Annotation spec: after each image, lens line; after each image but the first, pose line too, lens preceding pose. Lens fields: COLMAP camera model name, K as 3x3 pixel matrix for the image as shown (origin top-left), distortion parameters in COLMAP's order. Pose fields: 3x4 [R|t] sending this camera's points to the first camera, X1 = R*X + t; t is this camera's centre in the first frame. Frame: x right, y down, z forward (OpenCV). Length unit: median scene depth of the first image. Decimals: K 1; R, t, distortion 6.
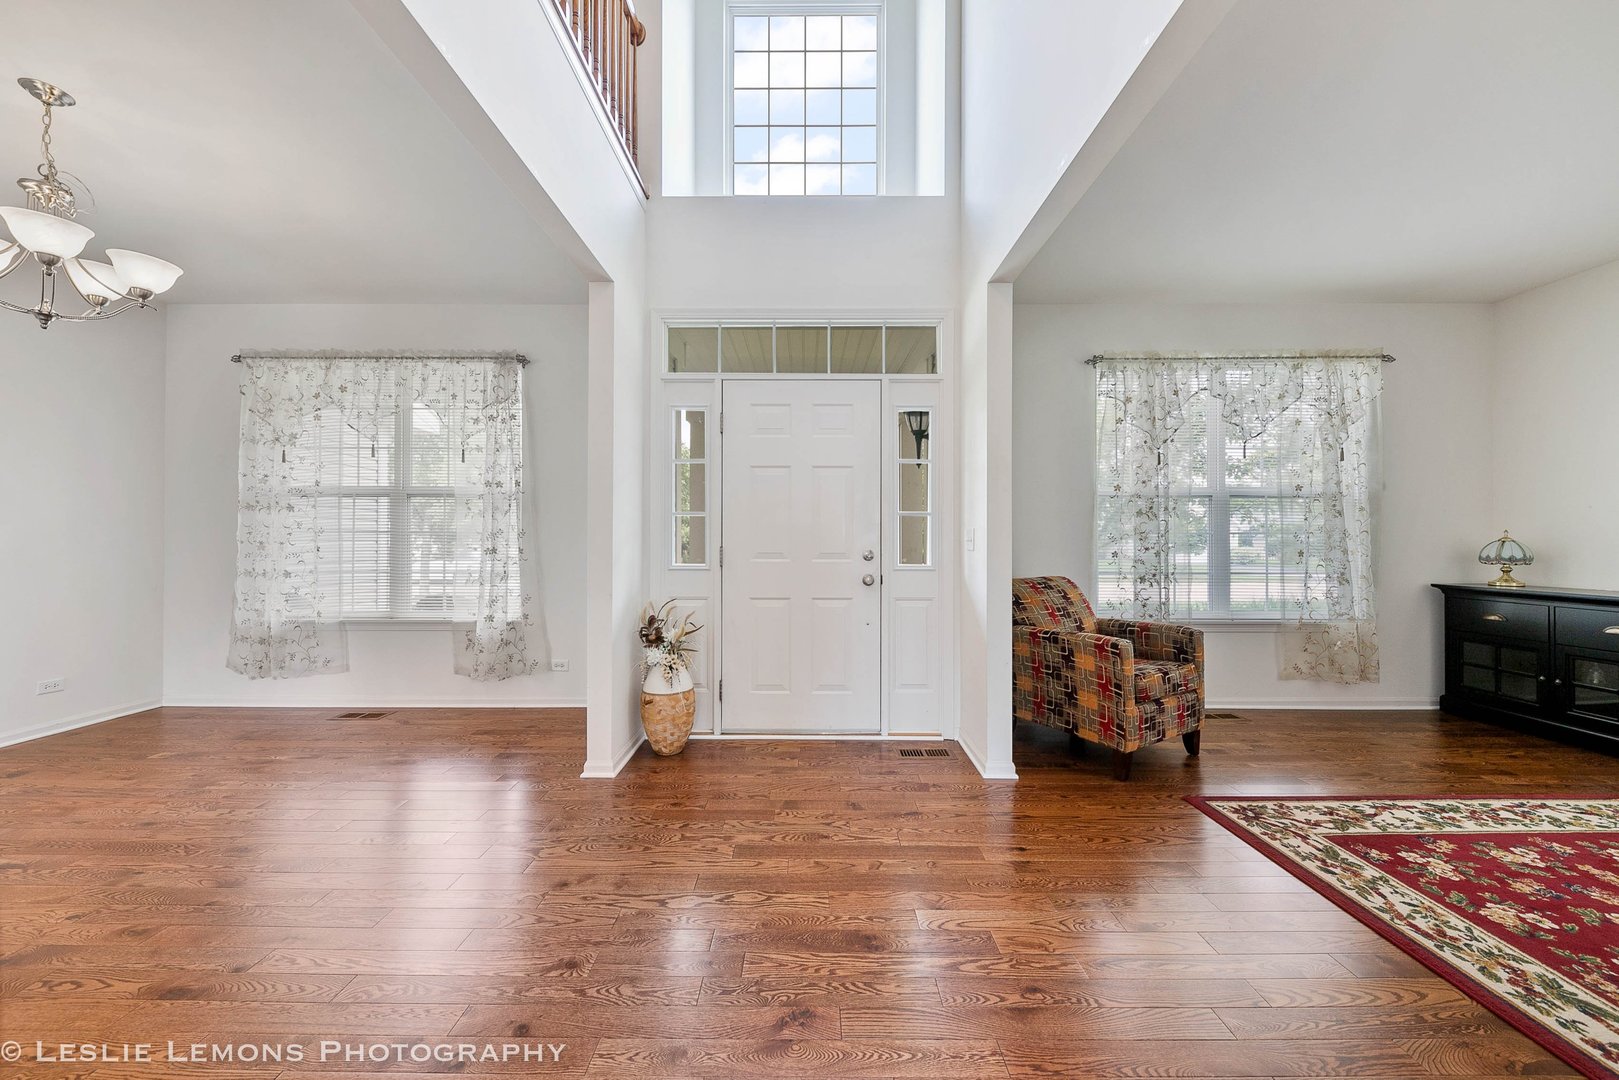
lens RADIAL K [[578.5, 0, 835.5], [0, 578.5, 538.9], [0, 0, 1]] dist [-0.000498, -0.002786]
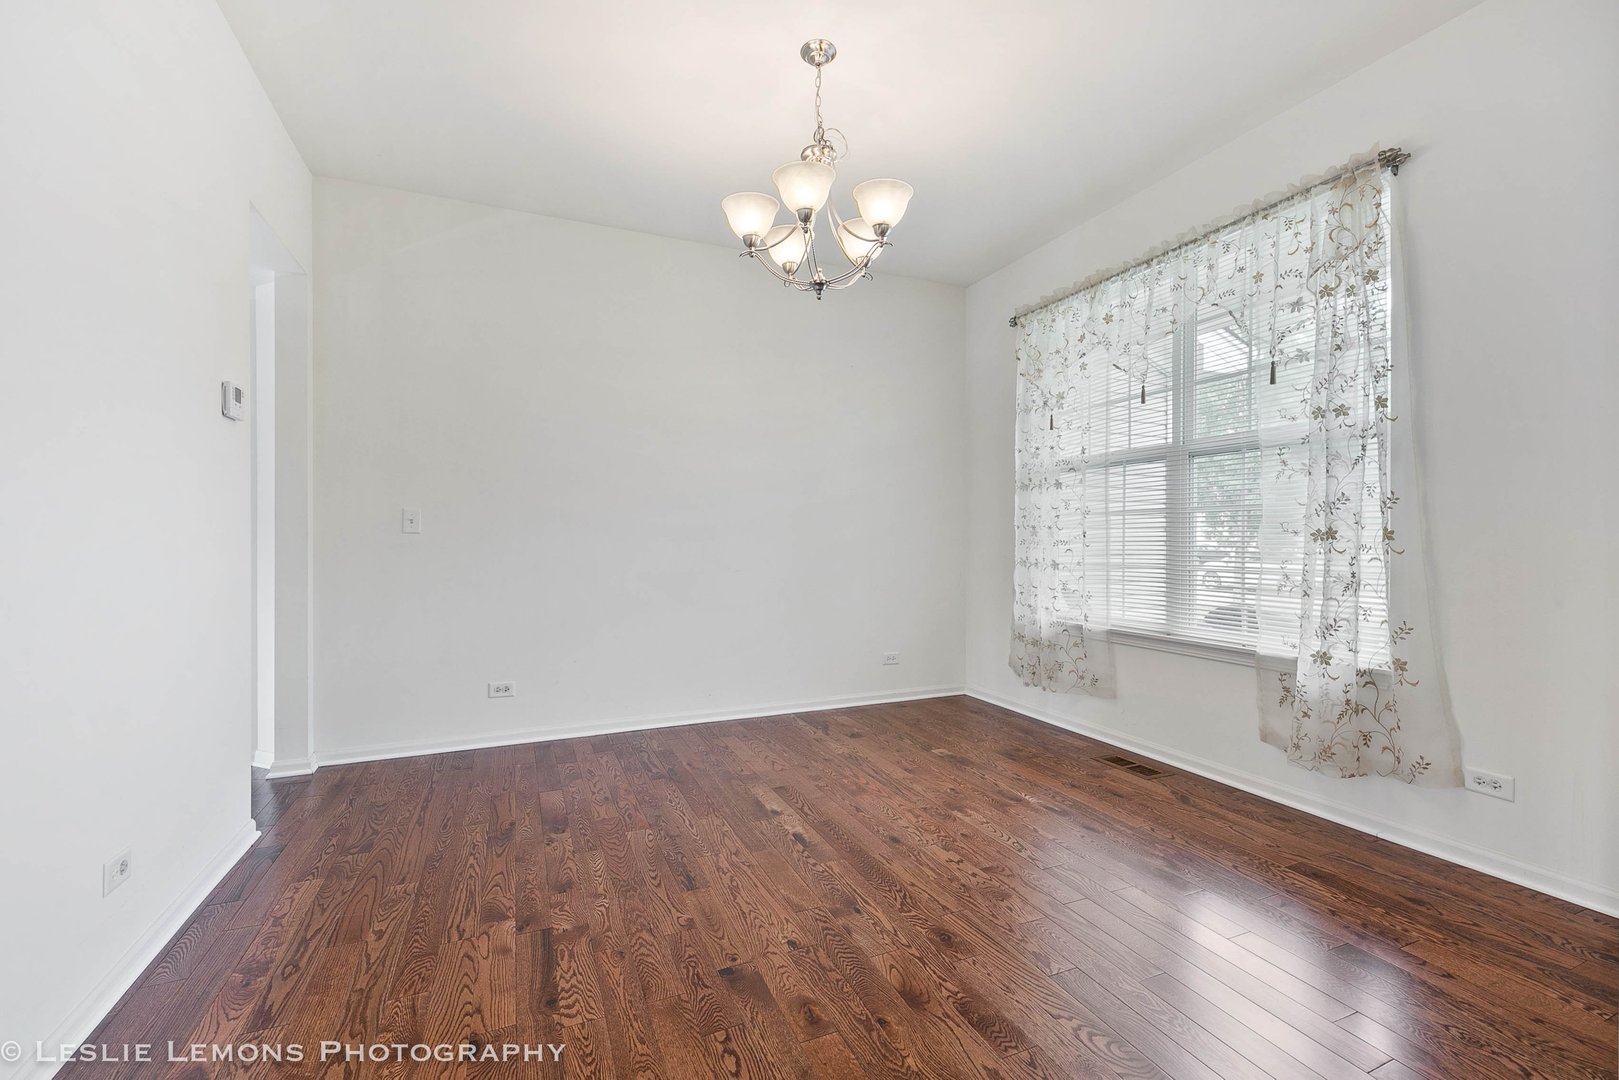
lens RADIAL K [[679.9, 0, 806.5], [0, 679.9, 541.3], [0, 0, 1]] dist [0.013271, -0.000384]
pose [[0.368818, -0.000255, -0.929502, -0.177783], [0.002739, 0.999996, 0.000812, 0.025220], [0.929498, -0.002846, 0.368817, 0.311576]]
